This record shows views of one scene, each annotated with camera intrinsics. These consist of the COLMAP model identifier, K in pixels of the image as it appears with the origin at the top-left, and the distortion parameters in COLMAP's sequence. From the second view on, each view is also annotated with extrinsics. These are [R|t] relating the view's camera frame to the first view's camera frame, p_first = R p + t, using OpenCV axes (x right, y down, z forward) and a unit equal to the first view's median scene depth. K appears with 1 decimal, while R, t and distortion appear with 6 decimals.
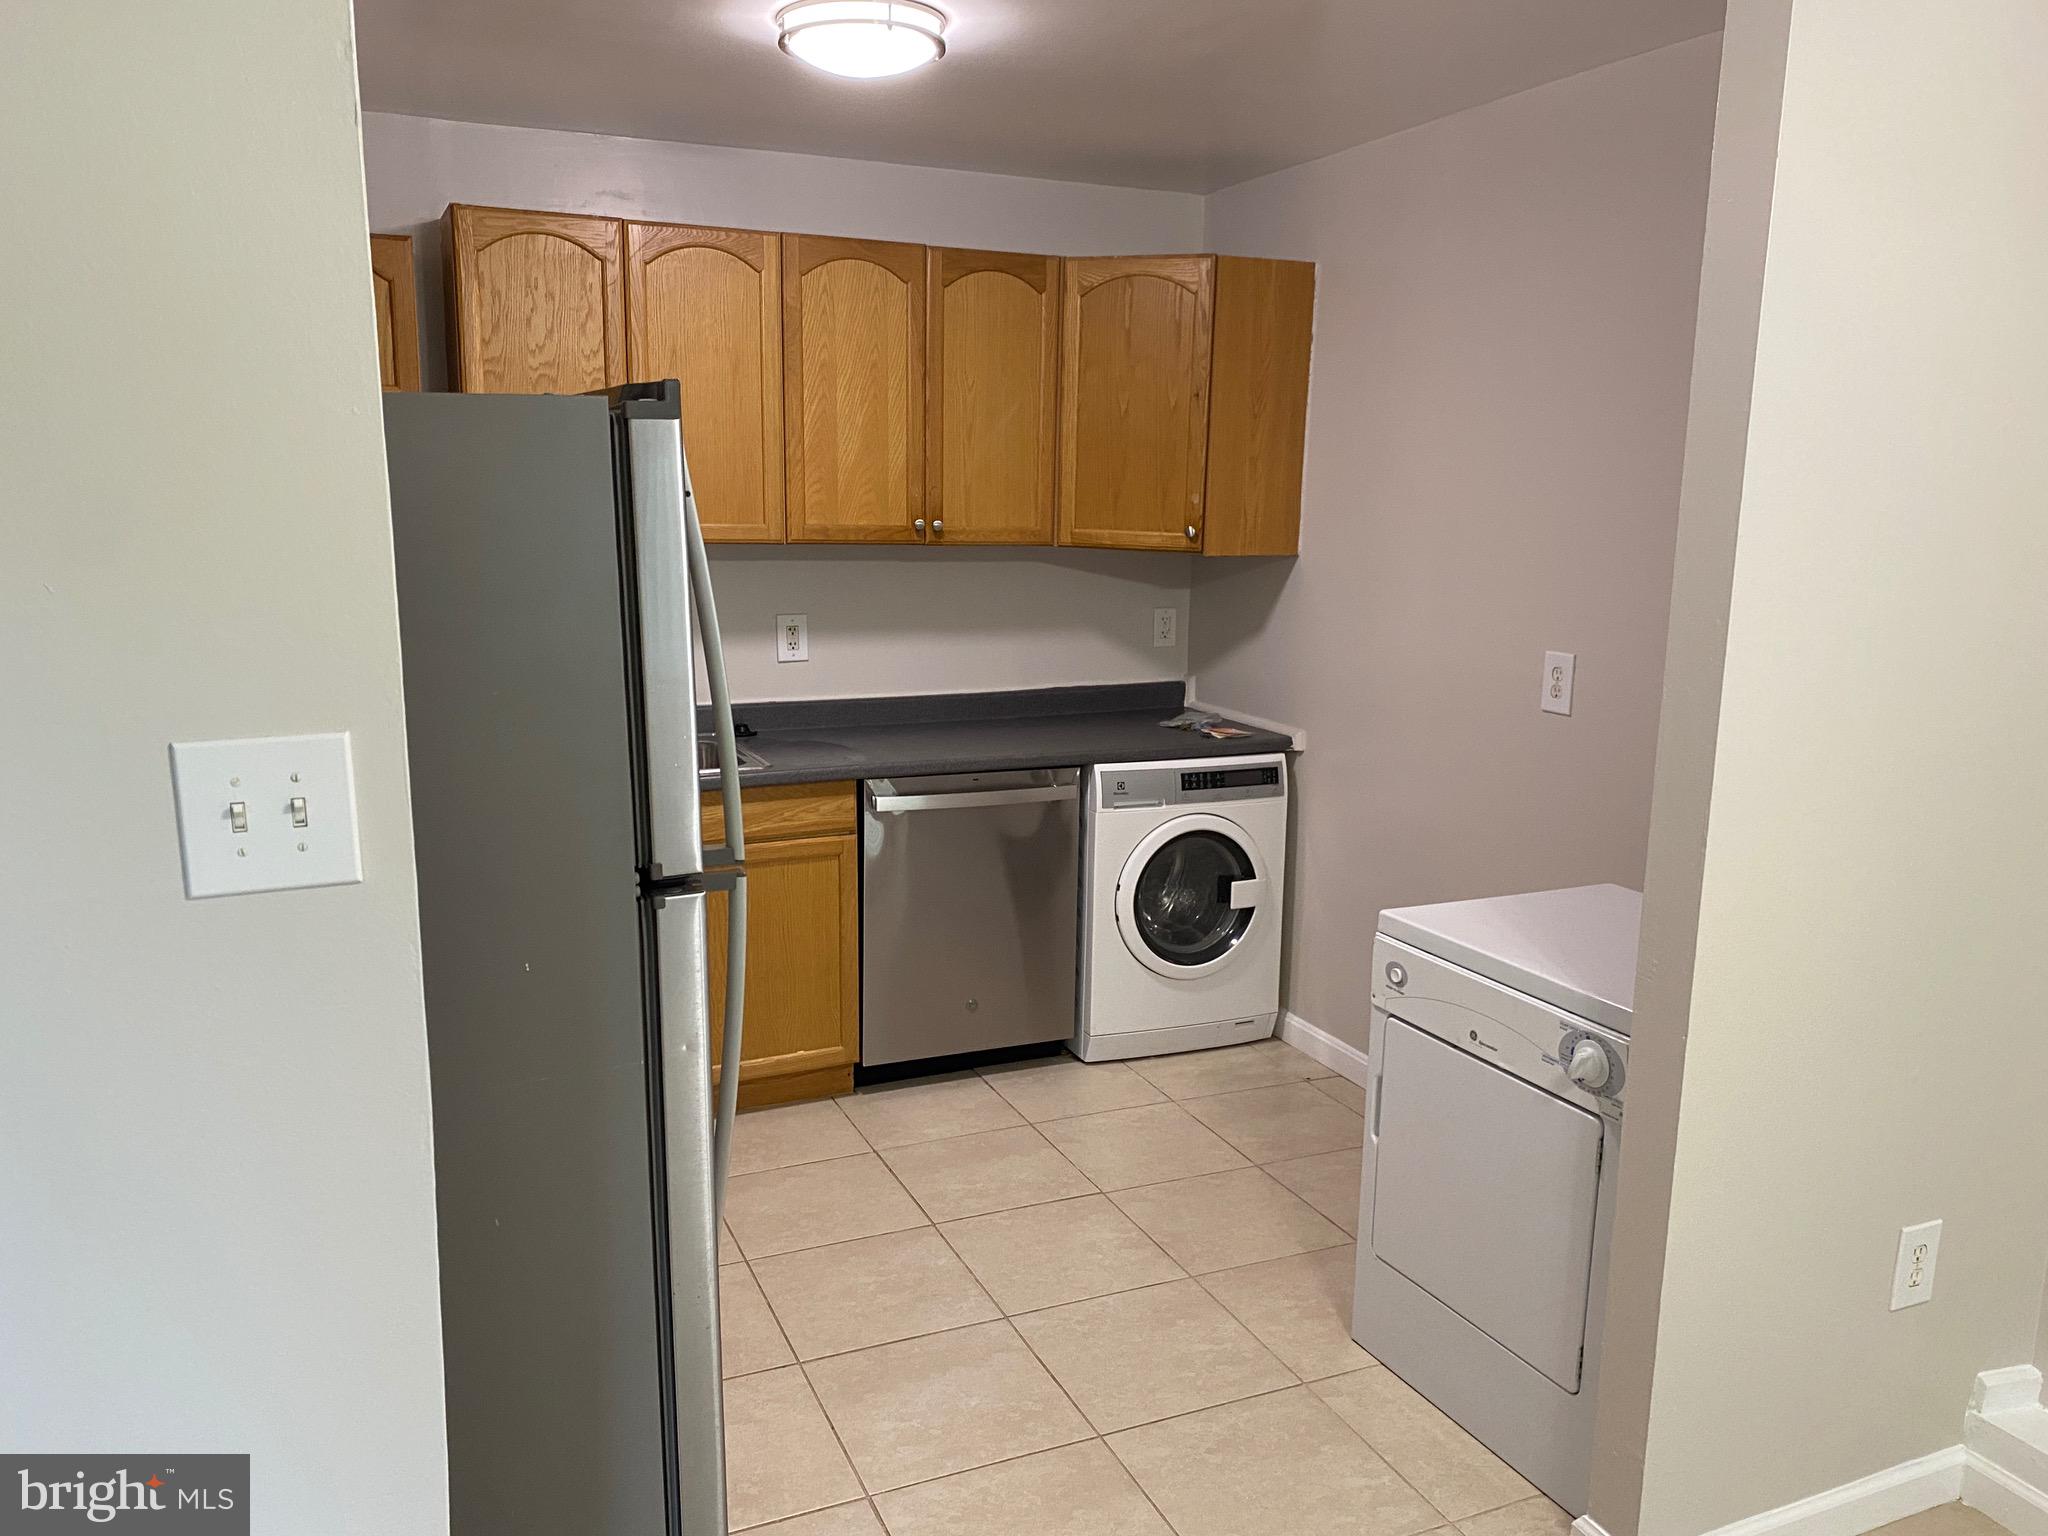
lens RADIAL K [[1532.3, 0, 1007.7], [0, 1532.3, 783.2], [0, 0, 1]] dist [0.060831, -0.051237]
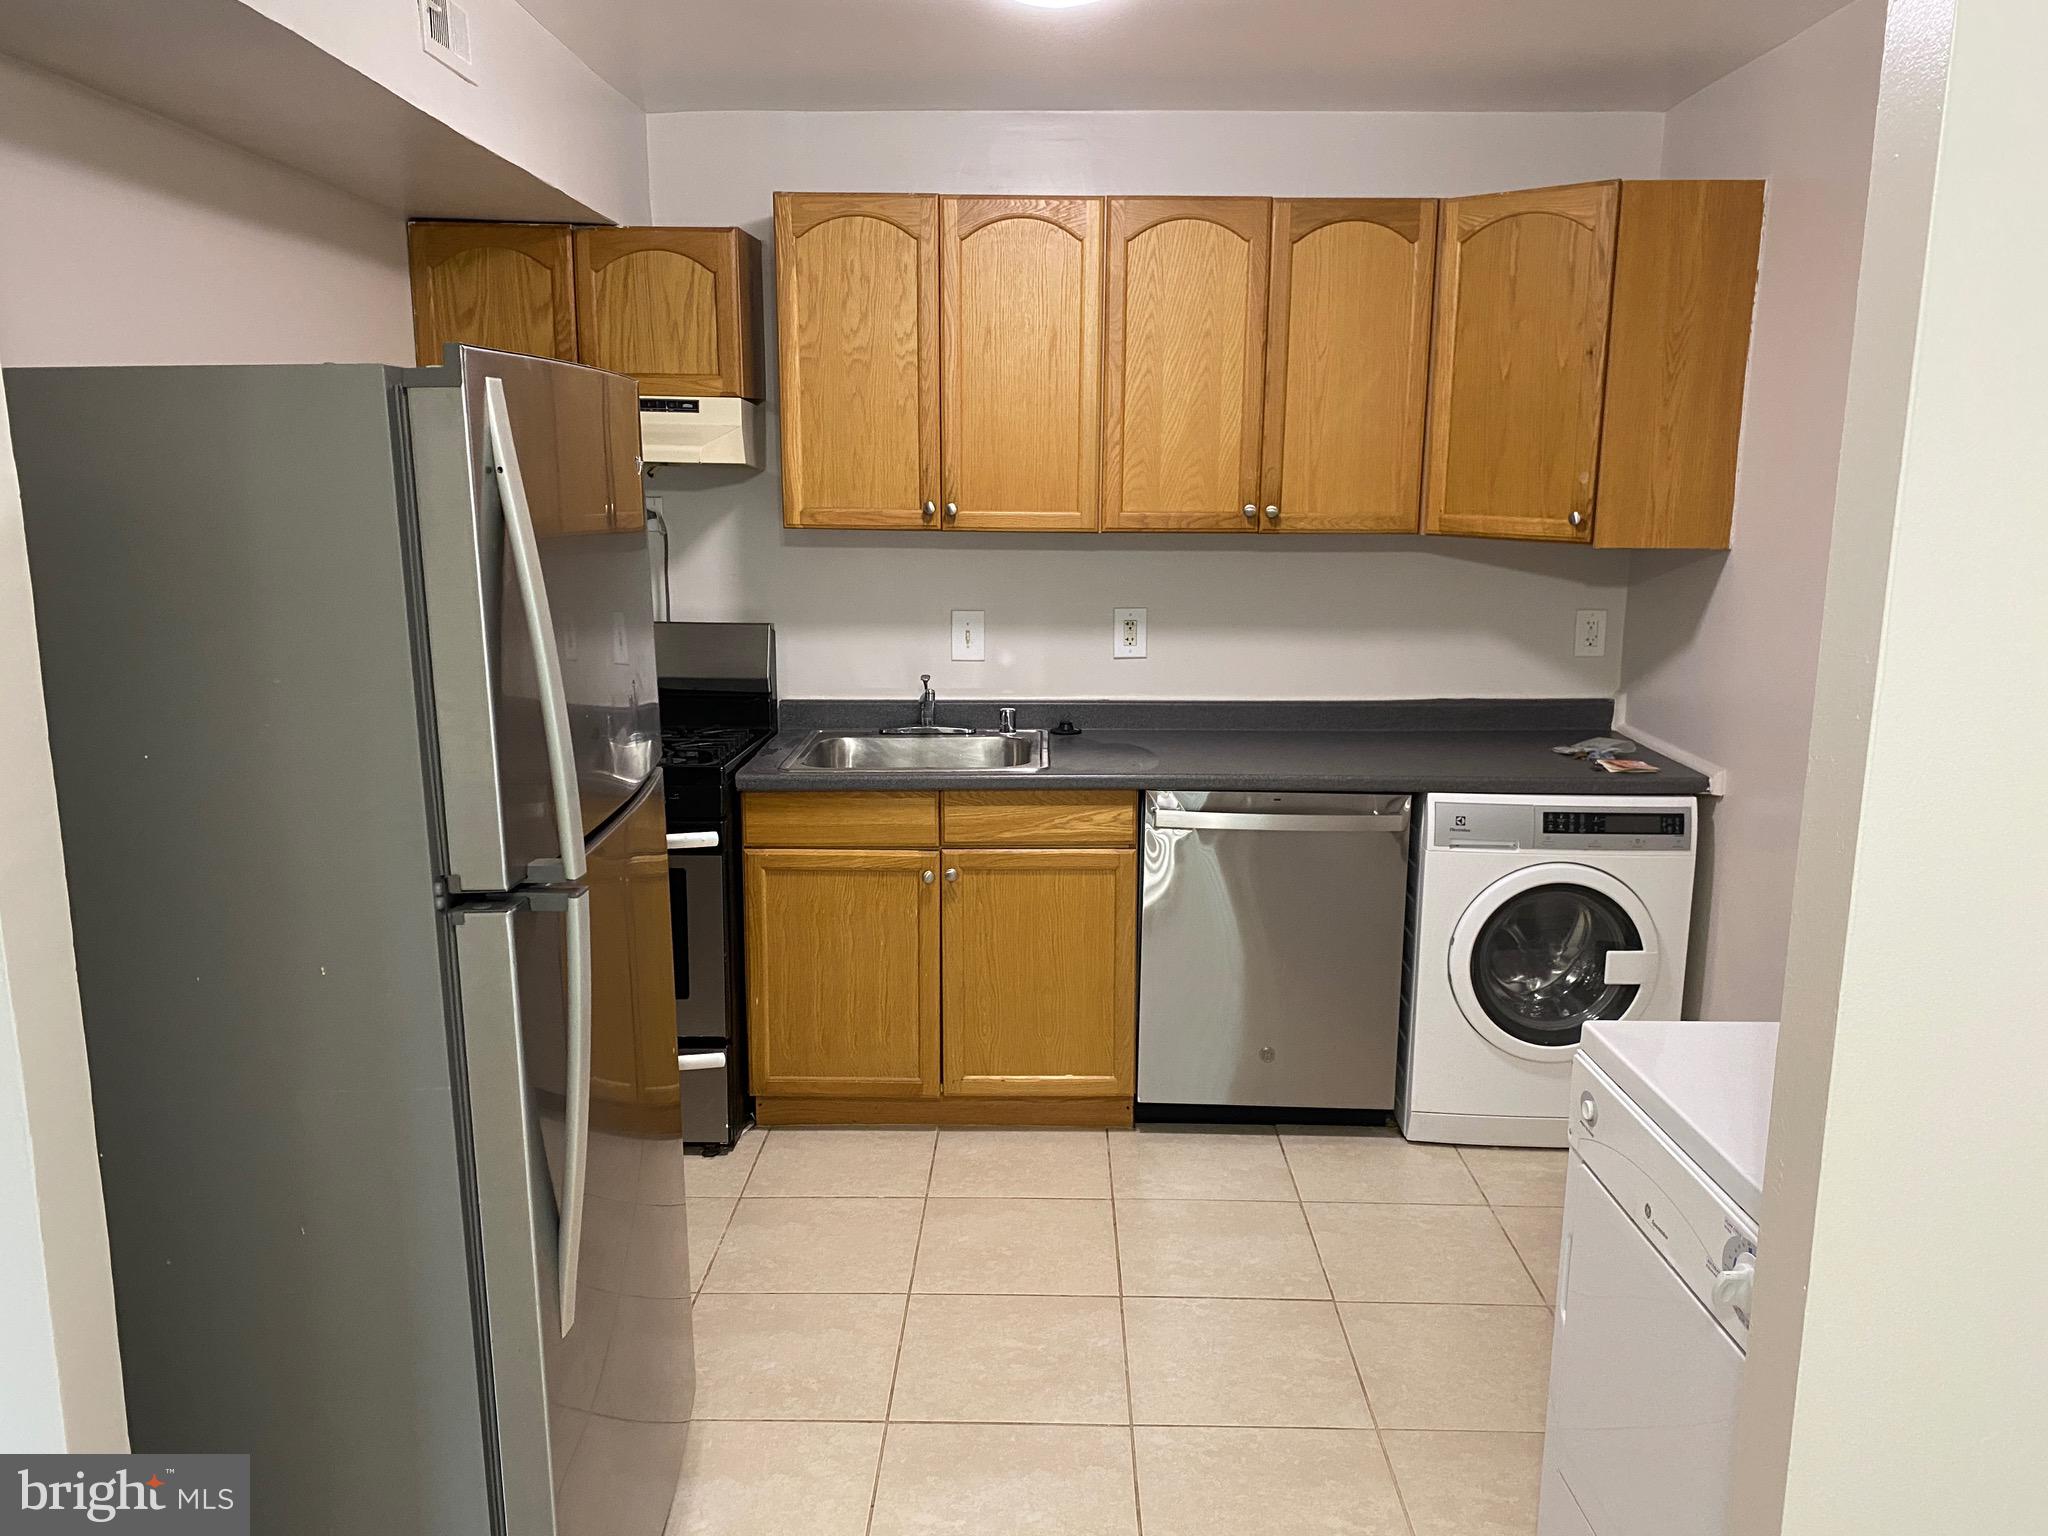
lens RADIAL K [[1532.3, 0, 1020.7], [0, 1532.3, 771.6], [0, 0, 1]] dist [0.060831, -0.051237]
pose [[0.911503, 0.072460, -0.404861, 0.196635], [-0.072503, 0.997252, 0.015249, -0.020874], [0.404853, 0.015454, 0.914251, 0.129563]]
